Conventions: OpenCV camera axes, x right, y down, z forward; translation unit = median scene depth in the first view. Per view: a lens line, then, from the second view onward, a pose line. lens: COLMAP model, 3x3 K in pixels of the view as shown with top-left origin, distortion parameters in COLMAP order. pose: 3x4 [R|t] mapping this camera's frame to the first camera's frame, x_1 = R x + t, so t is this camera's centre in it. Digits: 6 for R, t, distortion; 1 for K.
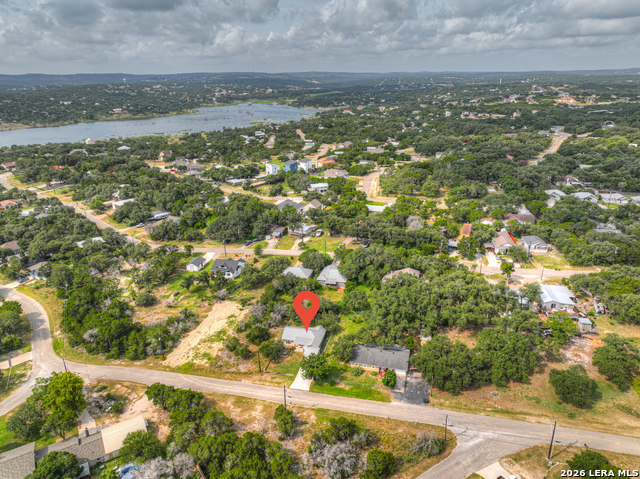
lens RADIAL K [[449.2, 0, 322.7], [0, 449.2, 234.0], [0, 0, 1]] dist [-0.003304, 0.021559]
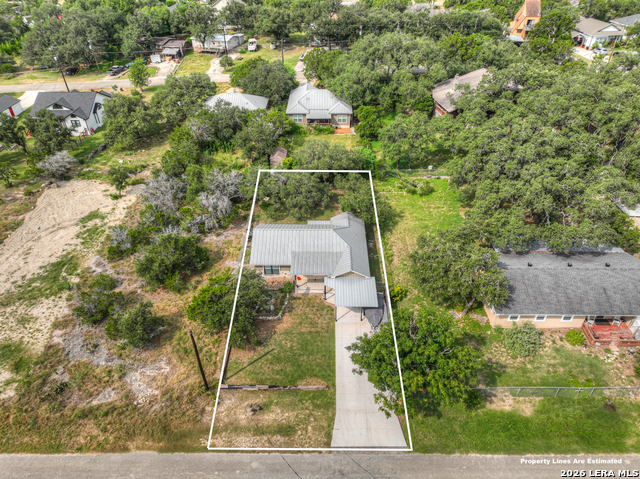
lens RADIAL K [[449.2, 0, 321.1], [0, 449.2, 237.7], [0, 0, 1]] dist [-0.003304, 0.021559]
pose [[0.972279, -0.130871, 0.193767, -0.080877], [0.075051, 0.959516, 0.271472, 0.100847], [-0.221450, -0.249405, 0.942739, 0.536025]]
